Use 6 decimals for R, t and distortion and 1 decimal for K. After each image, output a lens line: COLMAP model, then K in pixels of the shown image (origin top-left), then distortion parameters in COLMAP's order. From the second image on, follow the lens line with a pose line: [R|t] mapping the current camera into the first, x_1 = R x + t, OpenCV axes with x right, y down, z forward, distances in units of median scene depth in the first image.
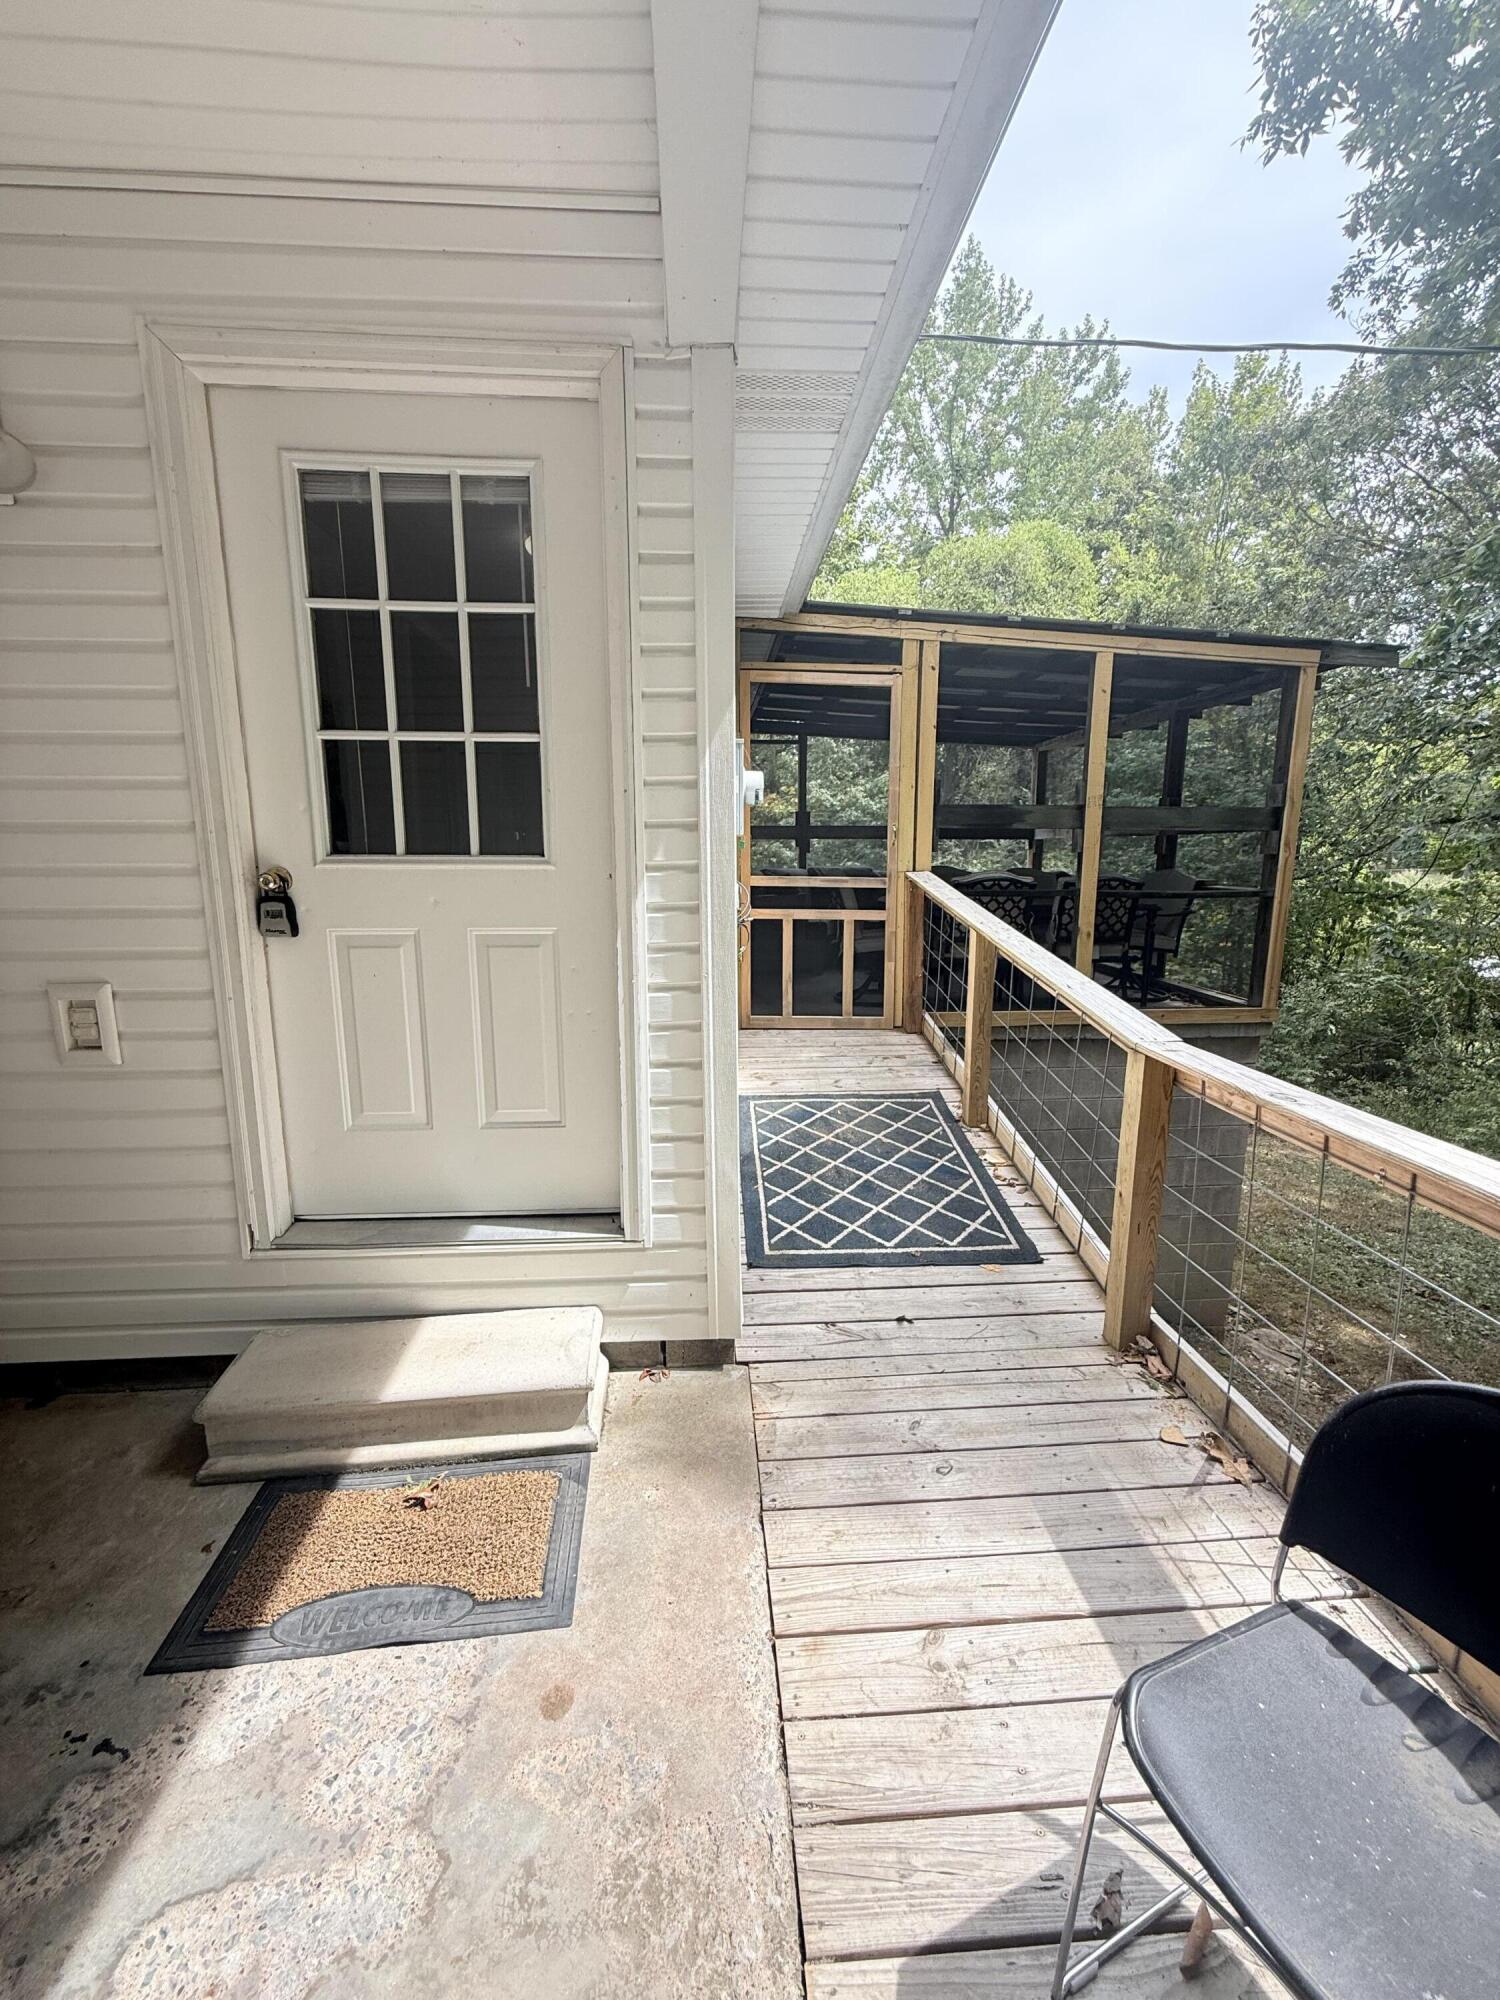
lens RADIAL K [[807.8, 0, 750.0], [0, 807.8, 1000.0], [0, 0, 1]] dist [-0.024564, 0.000040]
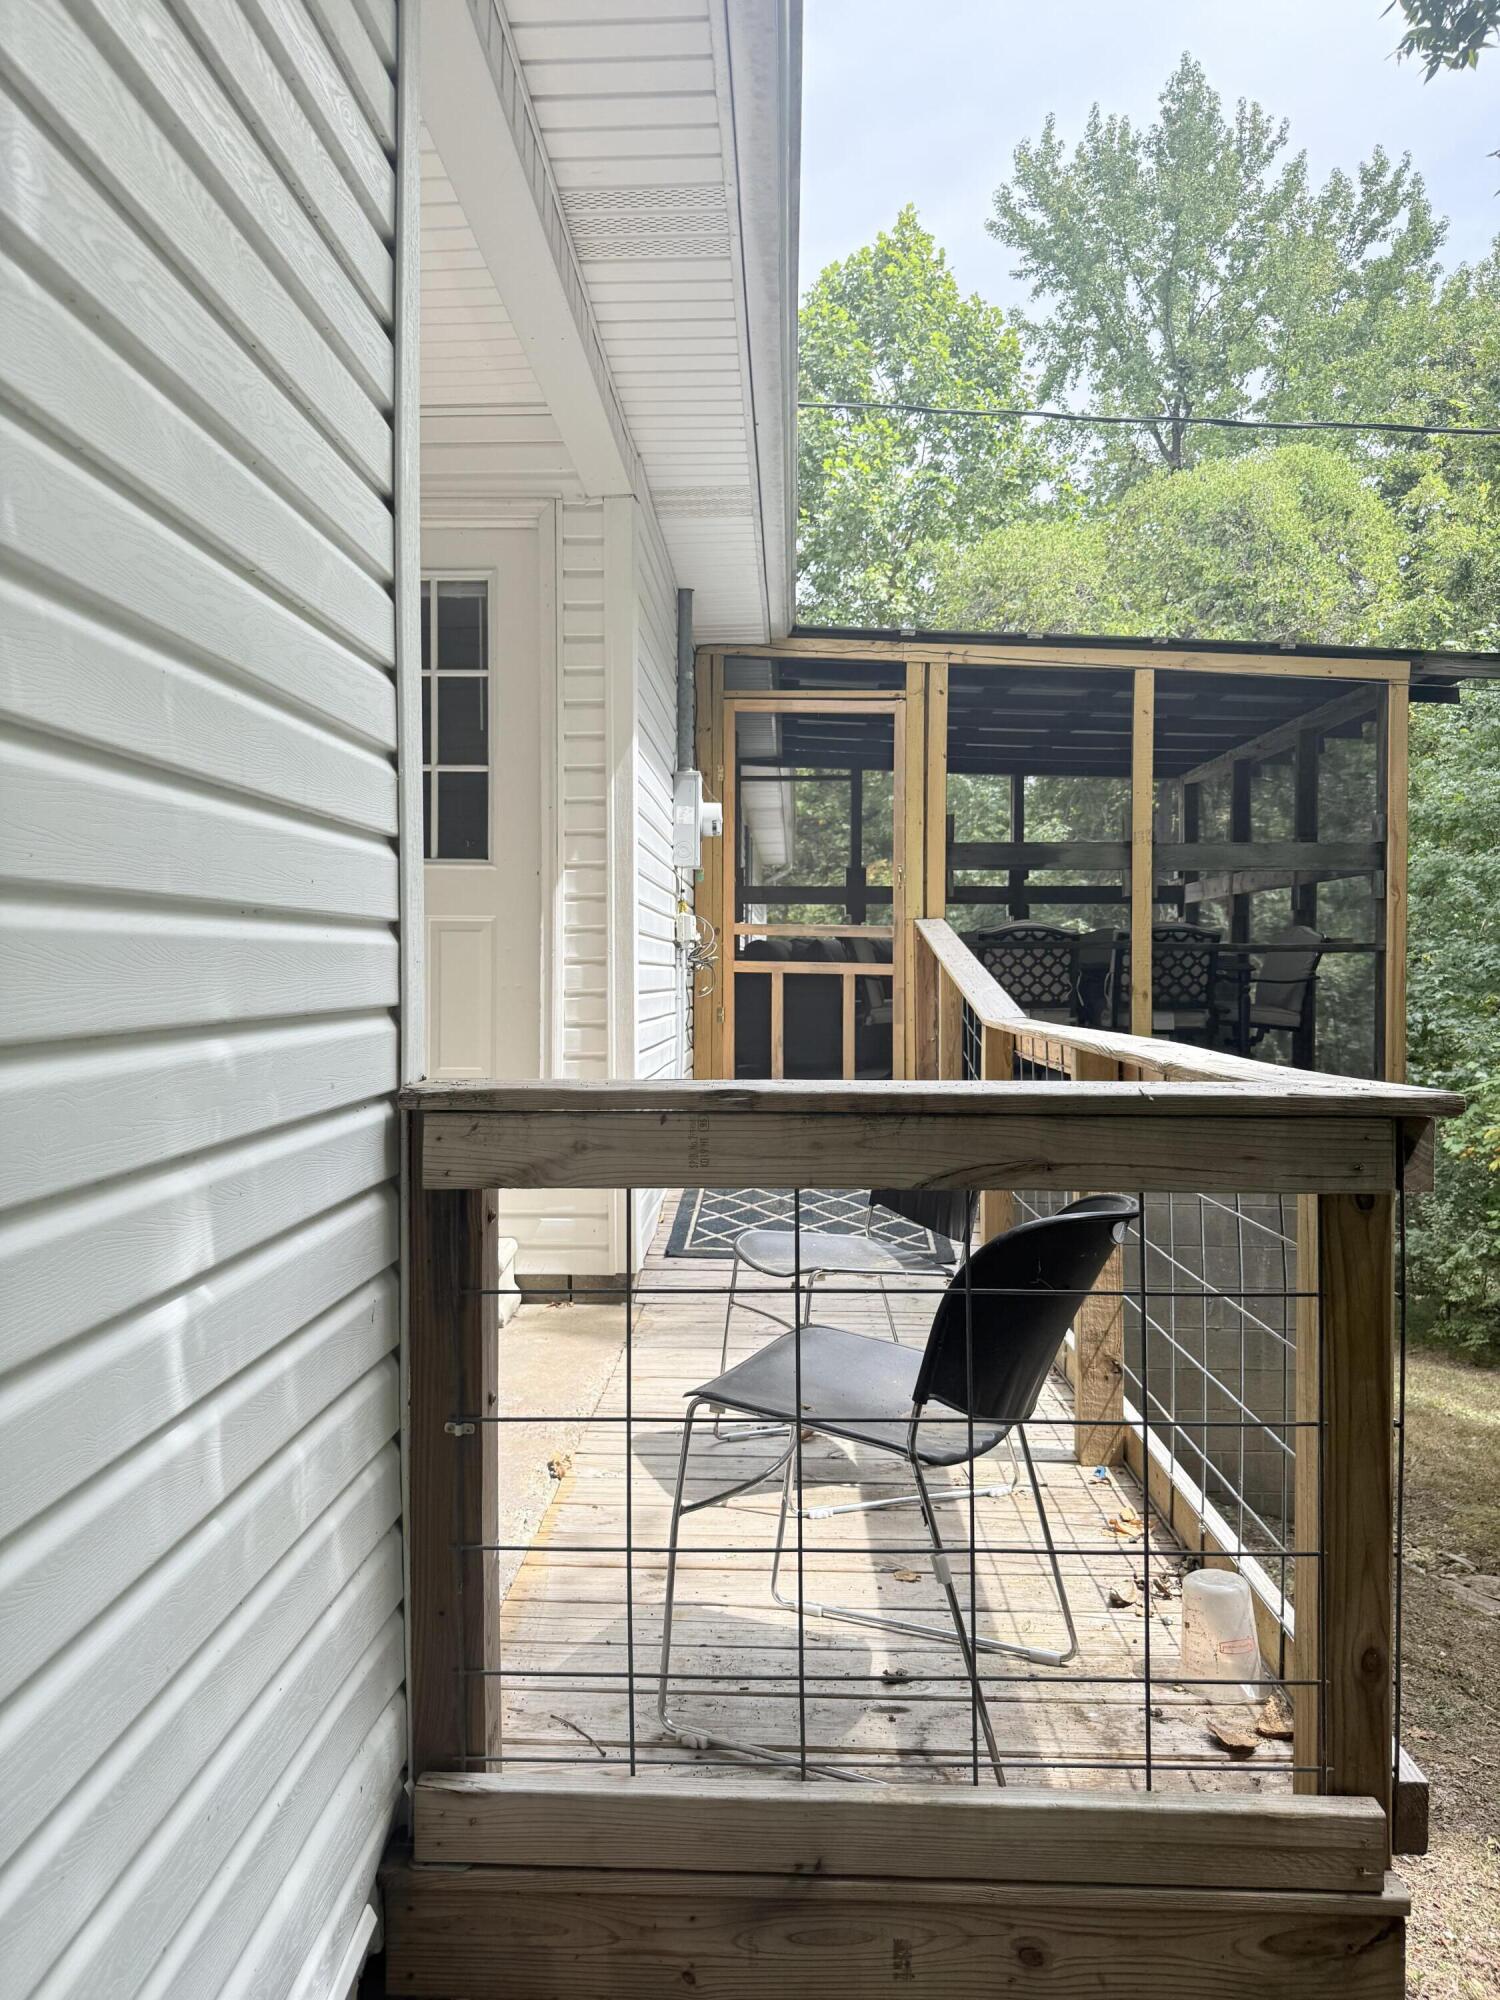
lens RADIAL K [[1471.2, 0, 750.0], [0, 1471.2, 1000.0], [0, 0, 1]] dist [0.012291, -0.109791]
pose [[0.994760, 0.003708, -0.102169, 0.170160], [-0.020434, 0.986389, -0.163155, 0.177399], [0.100174, 0.164388, 0.981296, -0.517284]]
